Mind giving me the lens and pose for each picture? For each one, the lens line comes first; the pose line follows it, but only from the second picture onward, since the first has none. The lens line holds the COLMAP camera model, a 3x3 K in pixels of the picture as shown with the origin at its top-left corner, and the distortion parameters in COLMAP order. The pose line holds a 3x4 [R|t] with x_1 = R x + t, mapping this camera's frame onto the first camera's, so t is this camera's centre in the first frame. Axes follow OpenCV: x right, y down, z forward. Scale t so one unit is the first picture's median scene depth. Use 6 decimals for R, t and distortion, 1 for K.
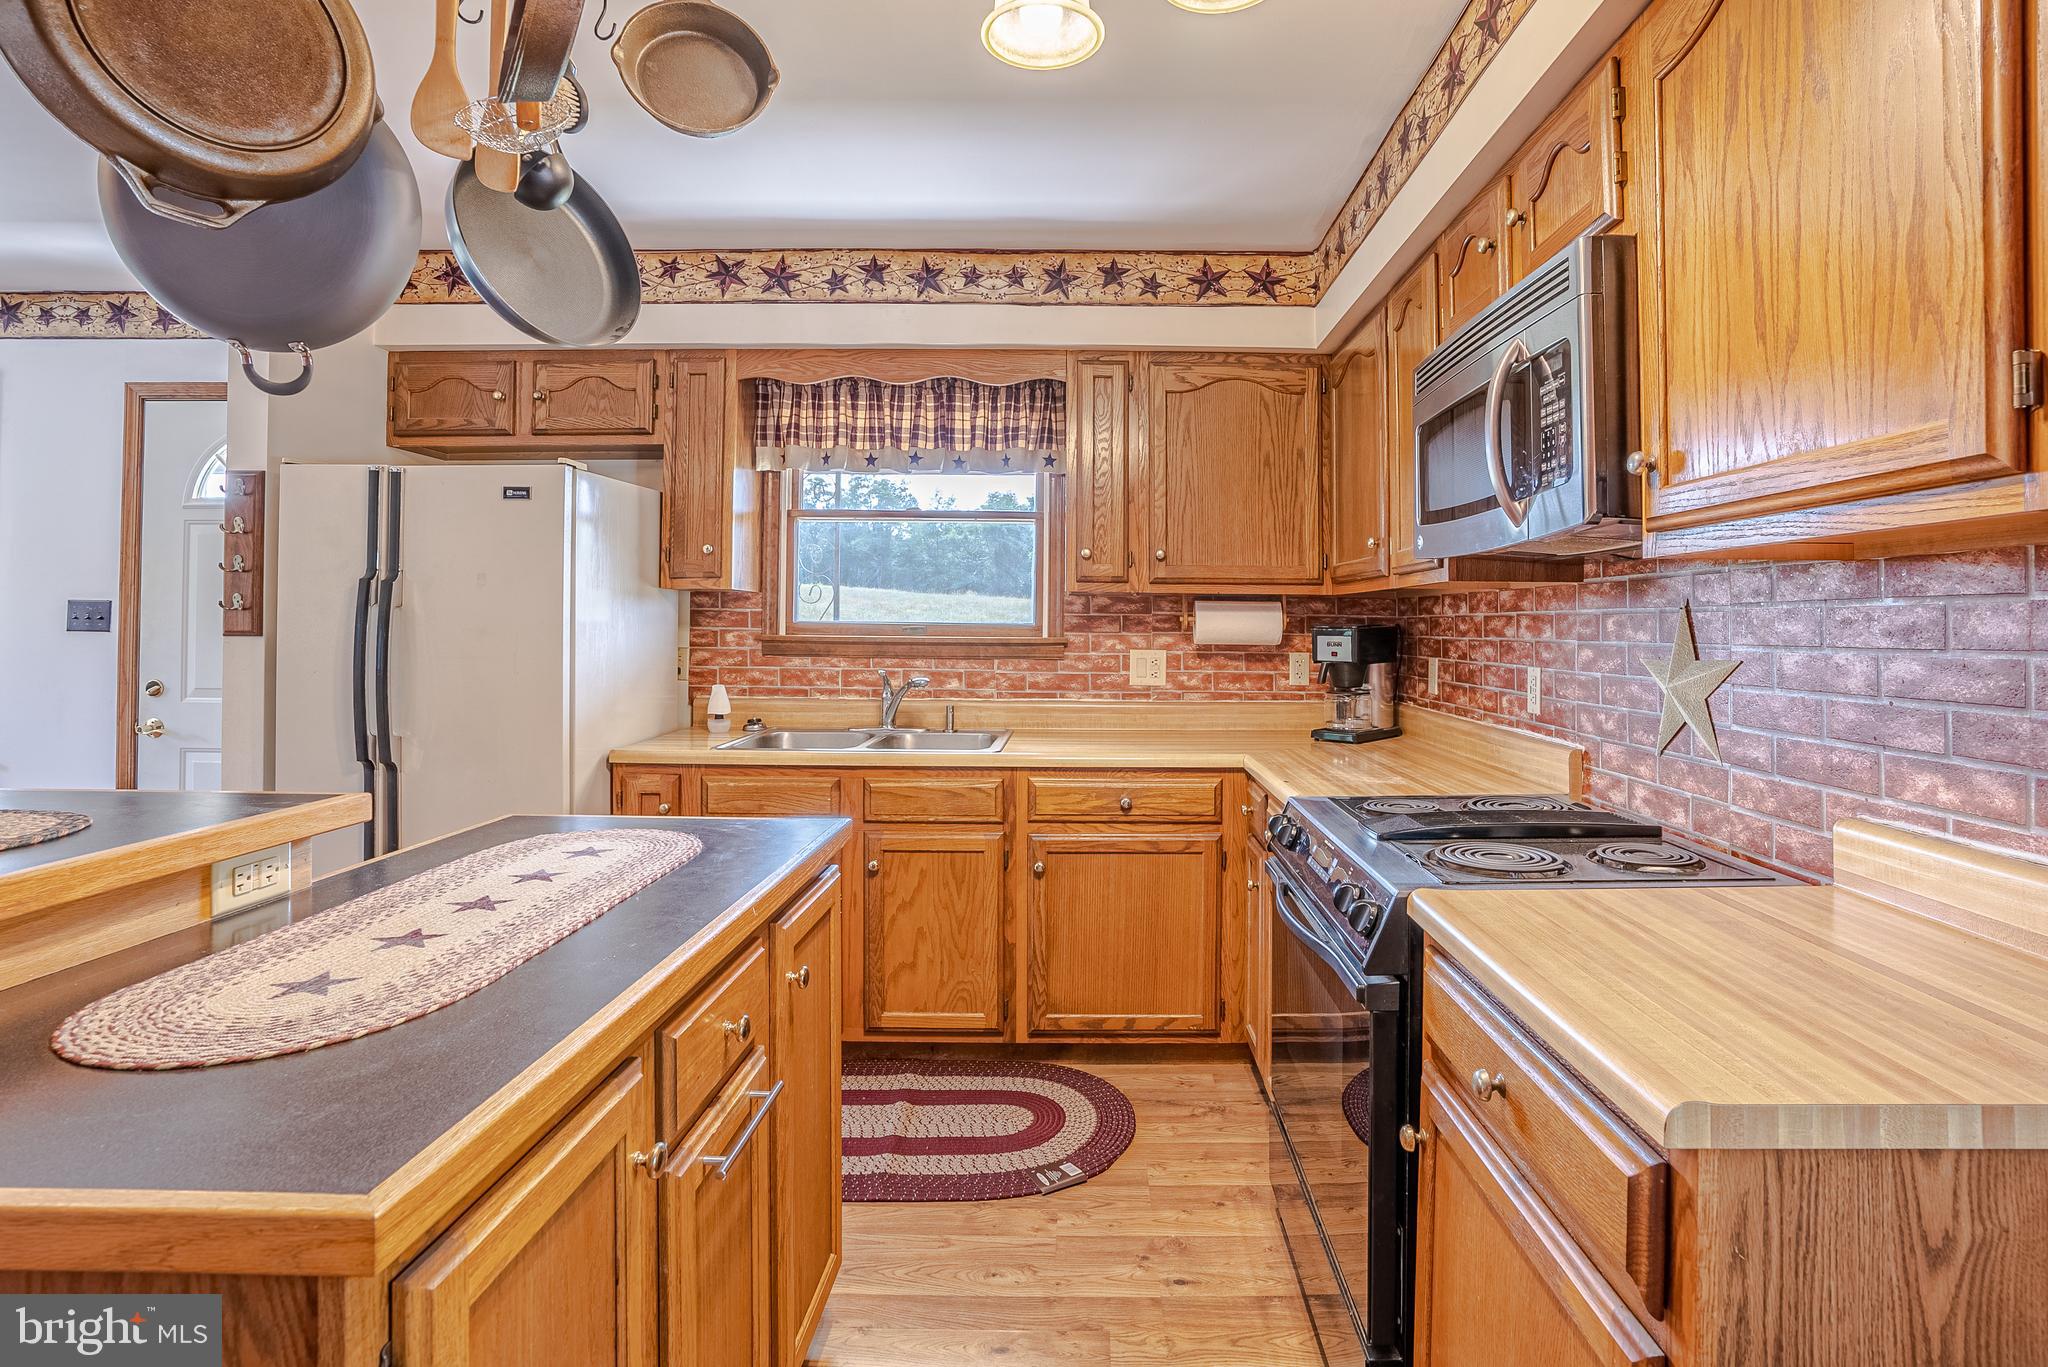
lens RADIAL K [[999.4, 0, 1112.6], [0, 999.4, 599.0], [0, 0, 1]] dist [-0.071995, 0.025863]
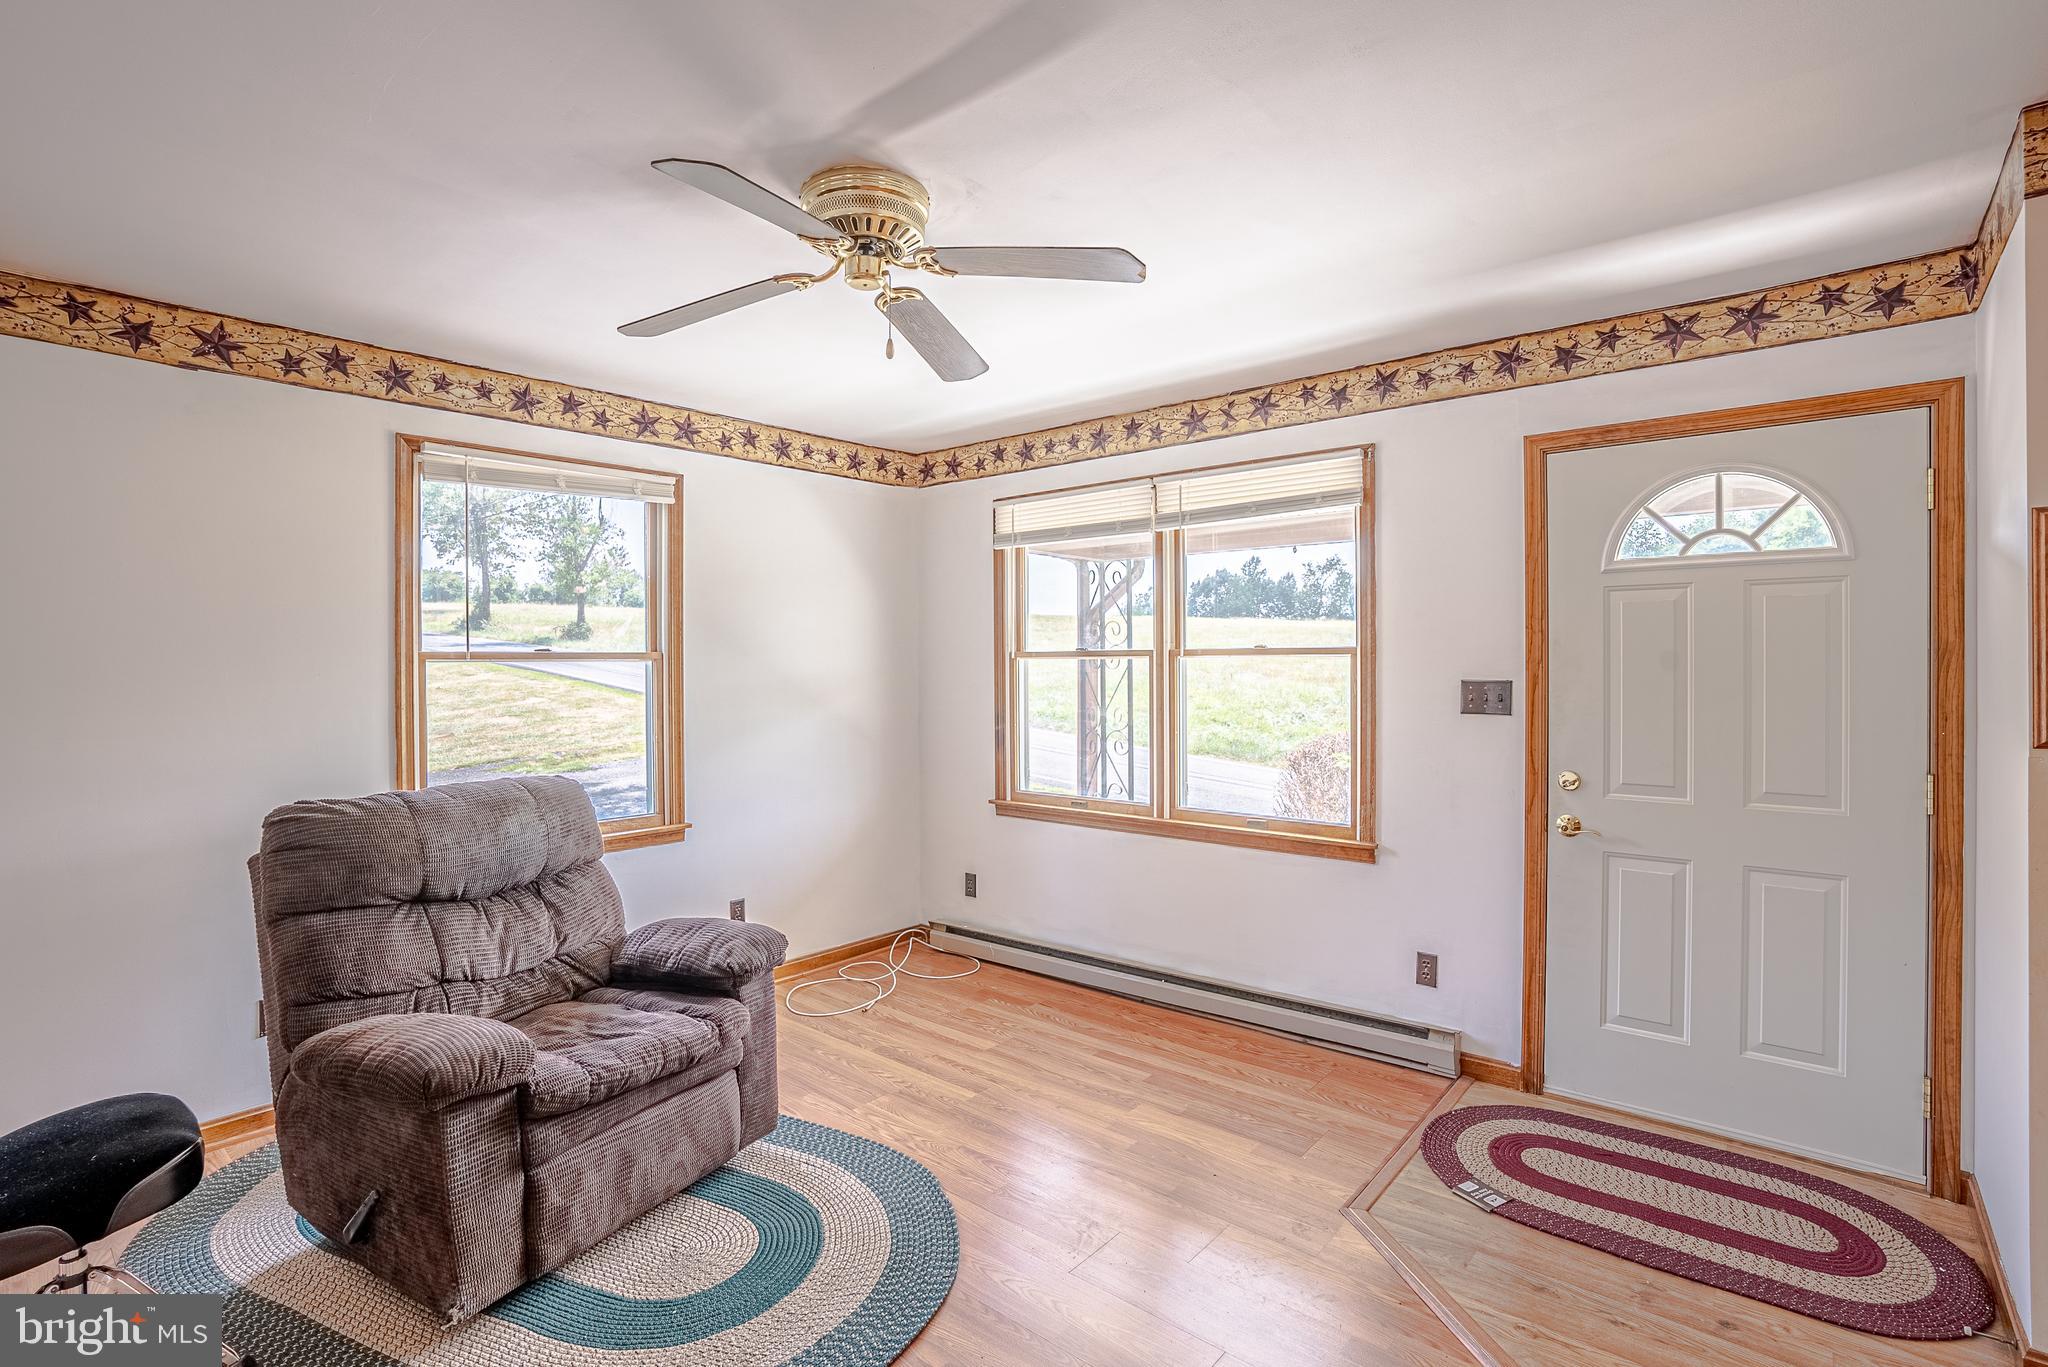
lens RADIAL K [[976.7, 0, 1036.7], [0, 976.7, 669.9], [0, 0, 1]] dist [-0.068404, 0.026515]
pose [[0.759981, -0.009038, -0.649883, -0.896611], [0.027796, 0.999440, 0.018605, -0.043899], [0.649351, -0.032204, 0.759807, 0.019566]]
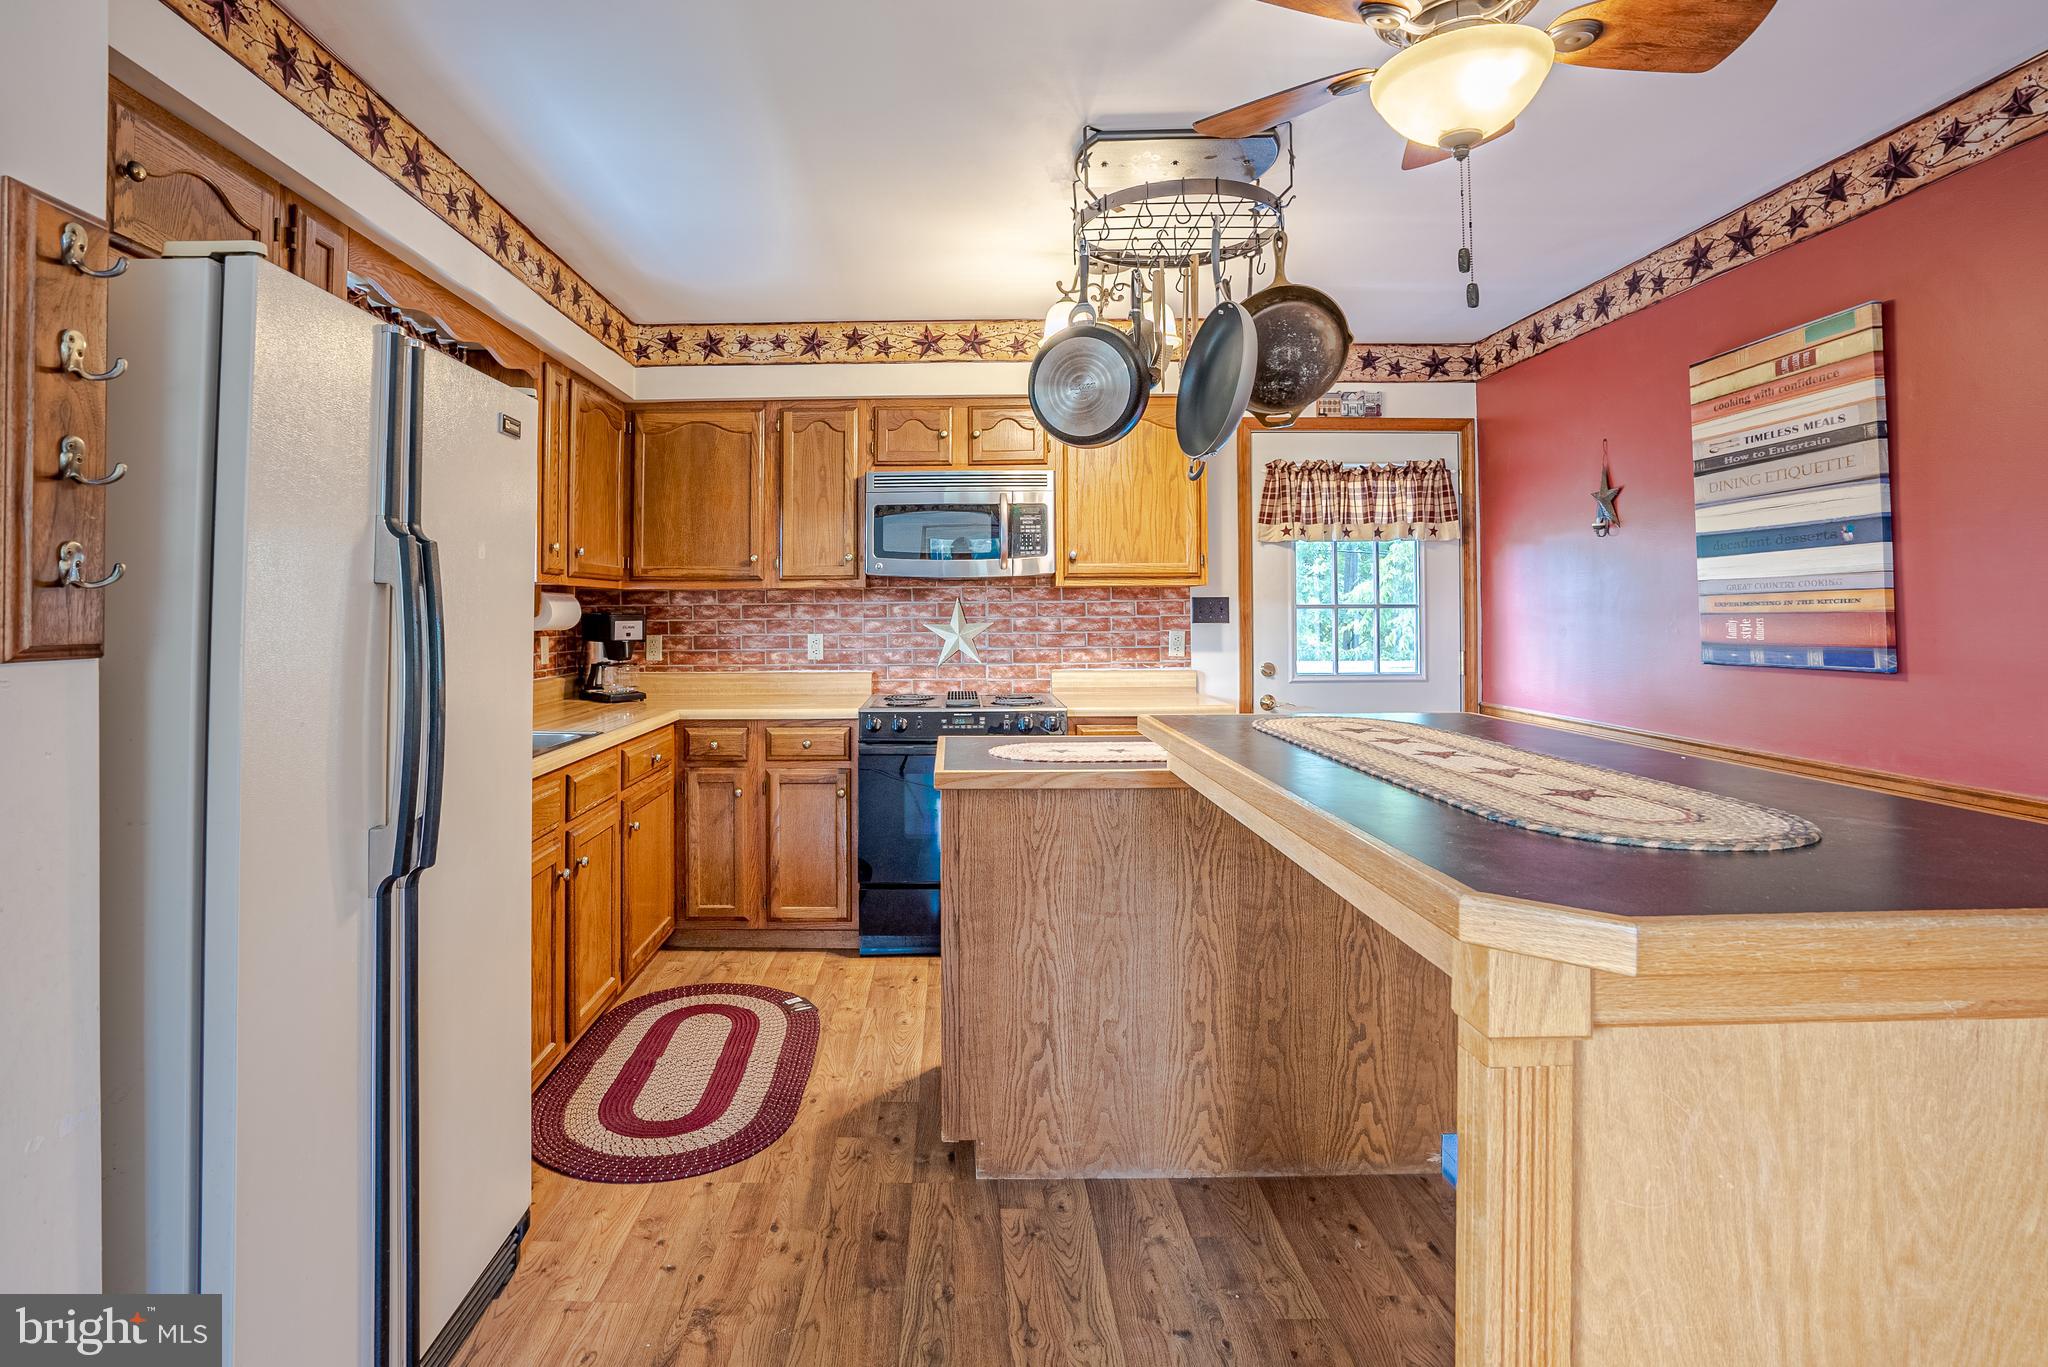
lens RADIAL K [[1027.6, 0, 931.2], [0, 1027.6, 593.1], [0, 0, 1]] dist [-0.085492, 0.047702]
pose [[0.007343, 0.013463, 0.999882, -1.099931], [-0.018492, 0.999740, -0.013325, 0.011948], [-0.999802, -0.018392, 0.007590, 0.591281]]
